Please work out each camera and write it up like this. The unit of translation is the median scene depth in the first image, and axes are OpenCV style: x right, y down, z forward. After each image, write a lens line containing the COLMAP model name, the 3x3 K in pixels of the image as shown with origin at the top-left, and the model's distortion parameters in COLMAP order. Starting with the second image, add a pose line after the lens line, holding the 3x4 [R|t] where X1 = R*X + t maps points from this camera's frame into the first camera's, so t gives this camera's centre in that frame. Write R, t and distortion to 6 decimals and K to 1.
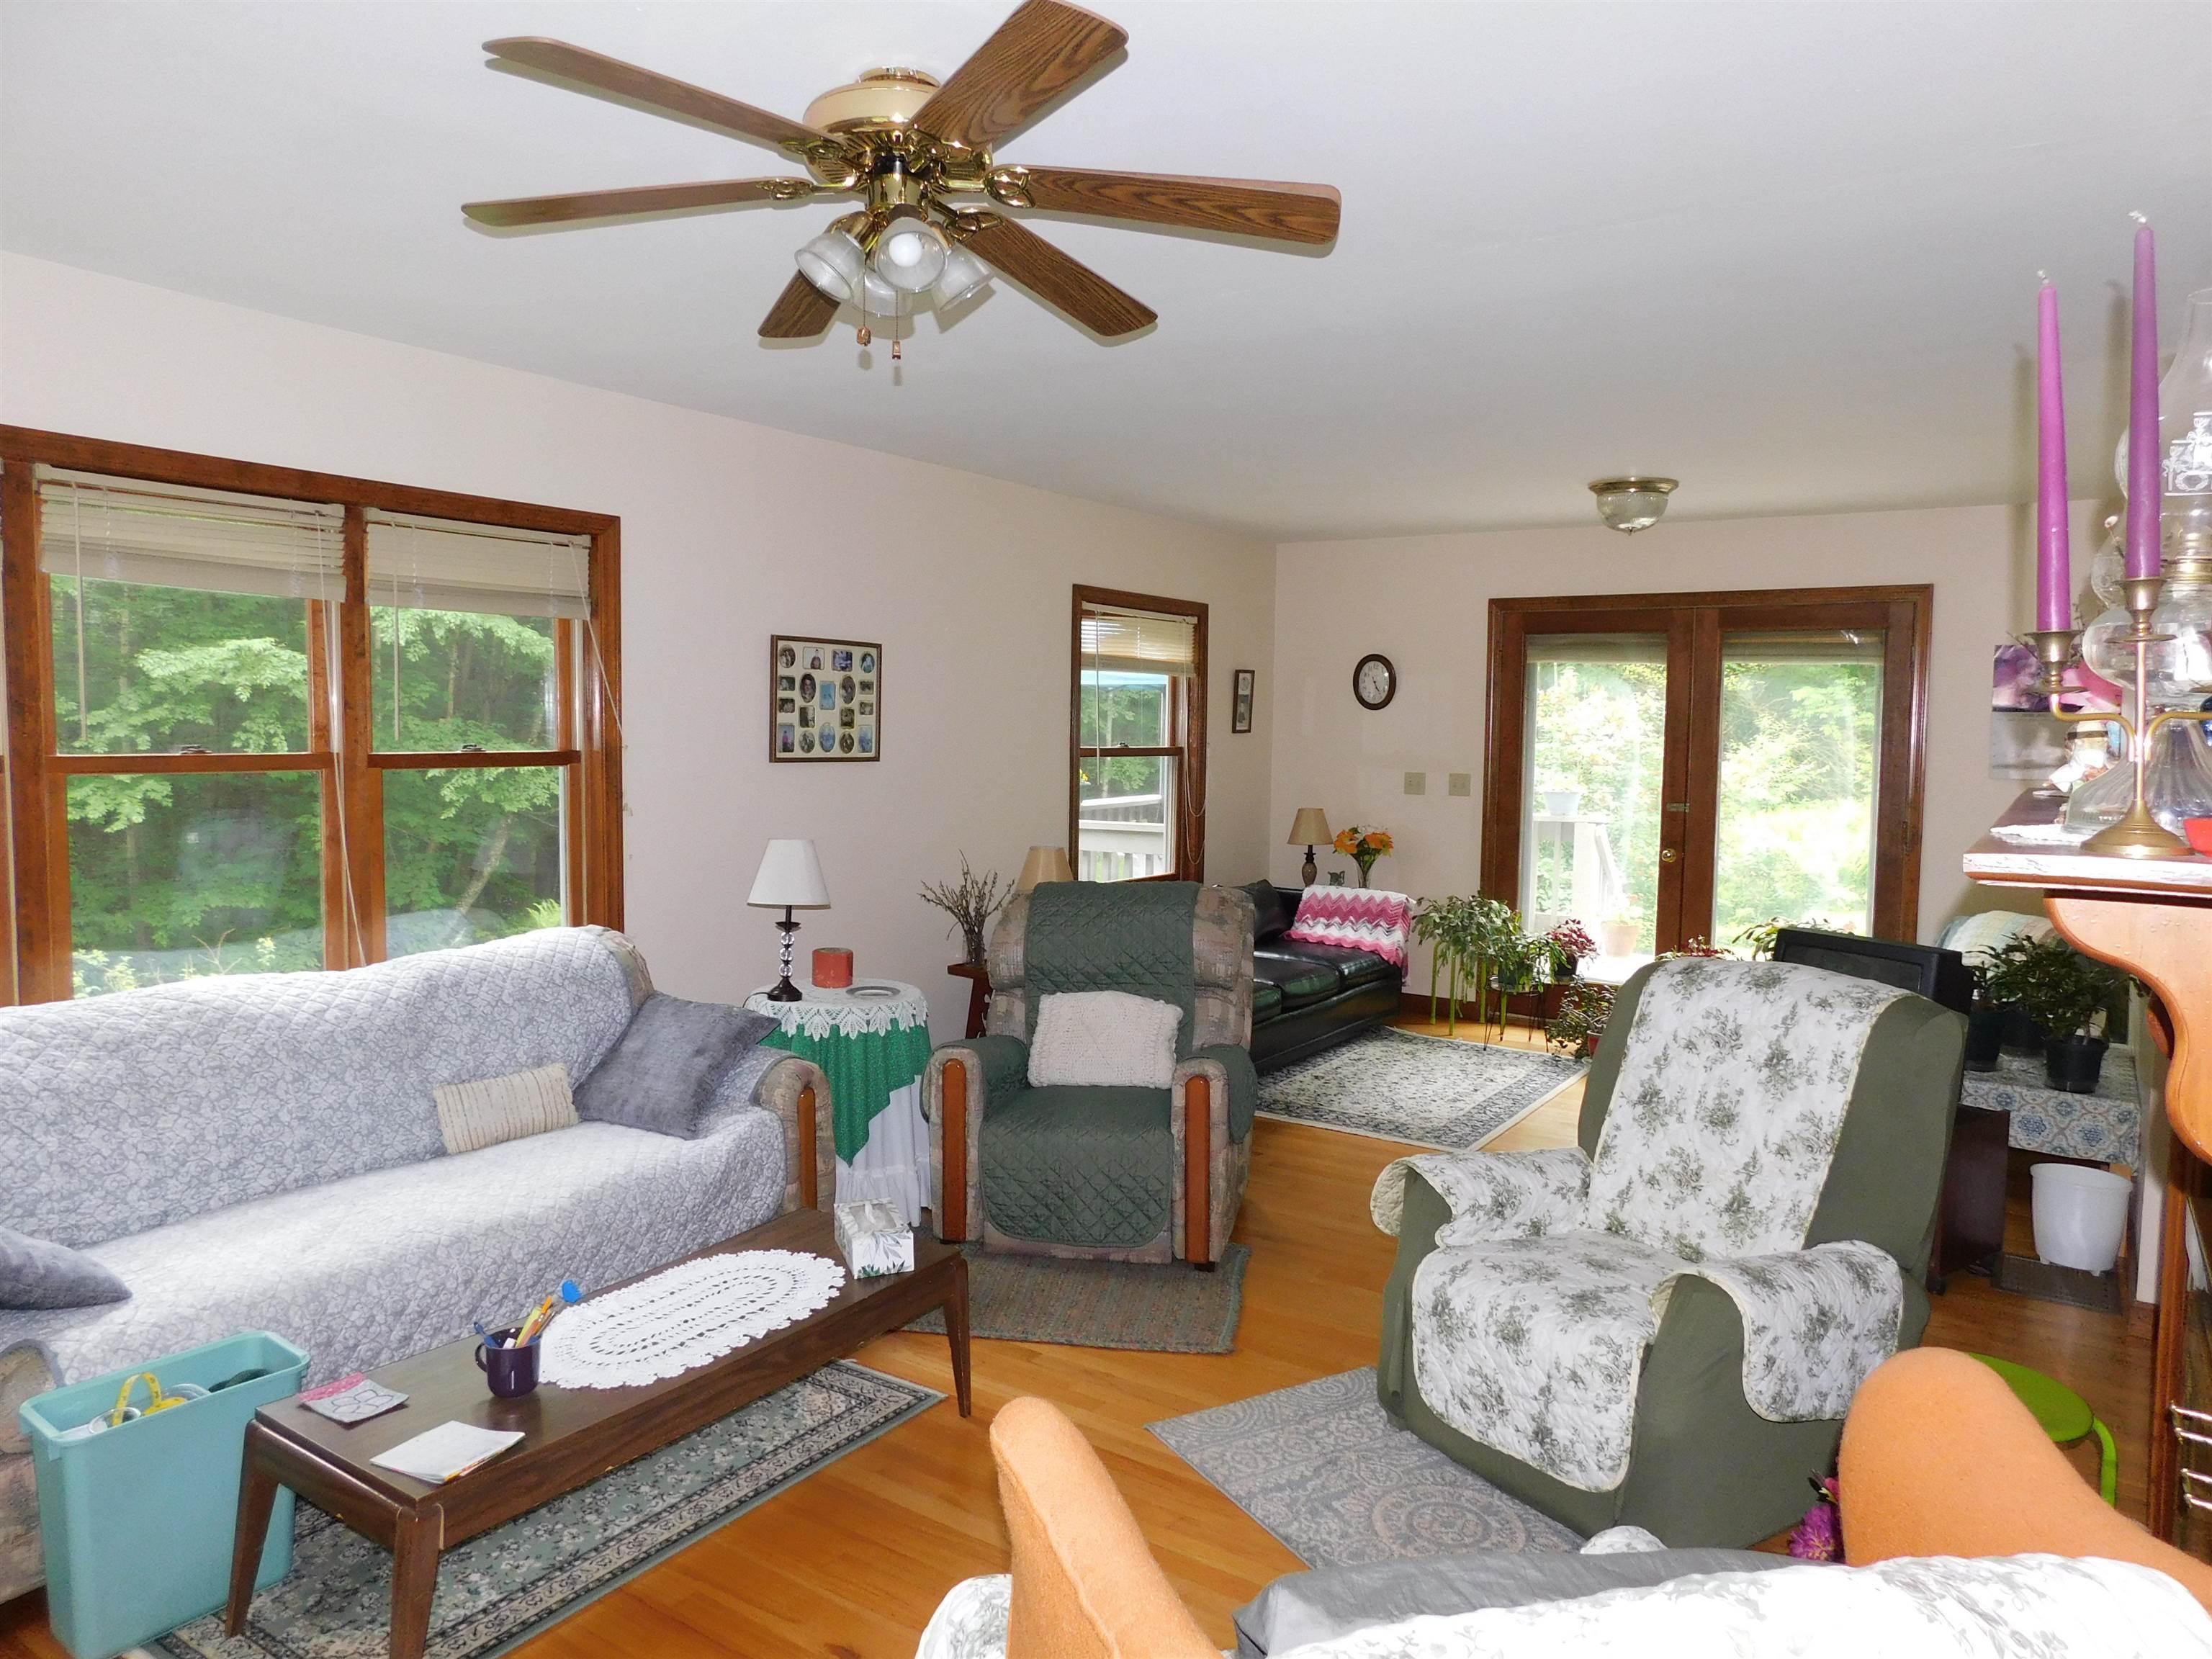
lens RADIAL K [[1463.2, 0, 1120.7], [0, 1463.2, 822.9], [0, 0, 1]] dist [-0.072033, 0.064345]
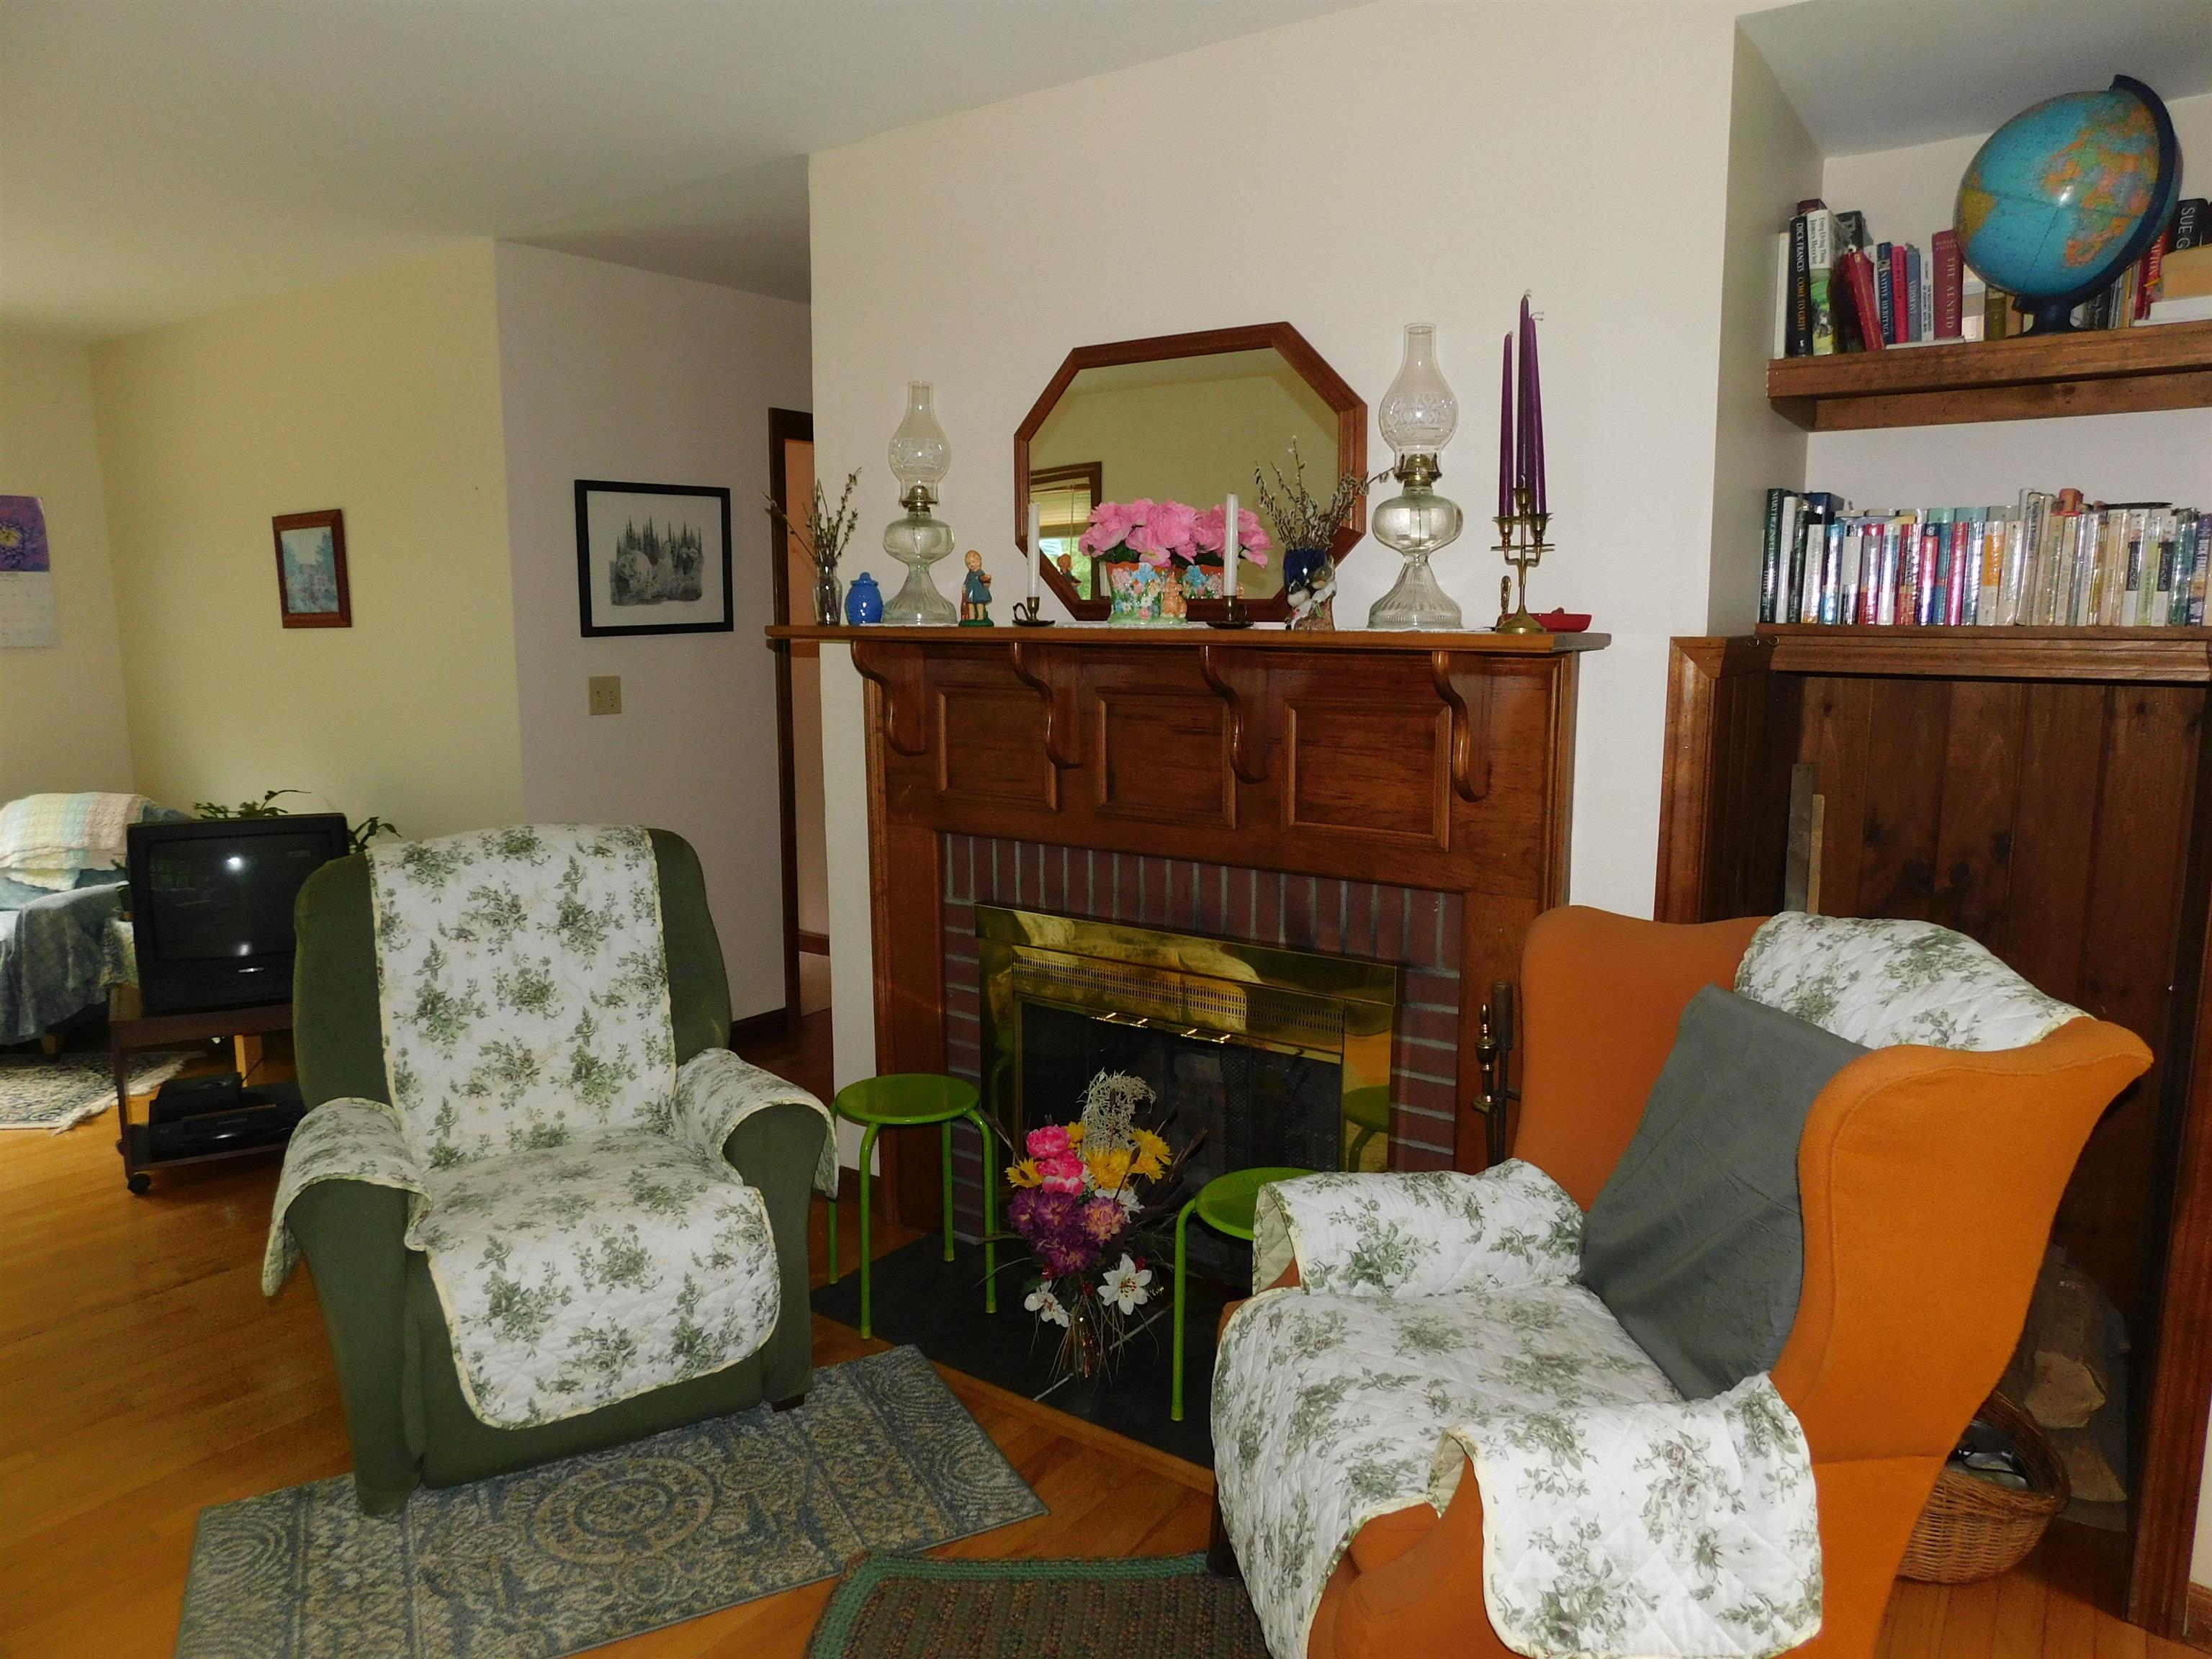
lens RADIAL K [[1440.9, 0, 1102.1], [0, 1440.9, 827.5], [0, 0, 1]] dist [-0.072673, 0.061927]
pose [[0.030030, -0.163704, 0.986052, -0.357163], [0.069507, 0.984451, 0.161321, -0.020943], [-0.997129, 0.063693, 0.040942, 0.437520]]
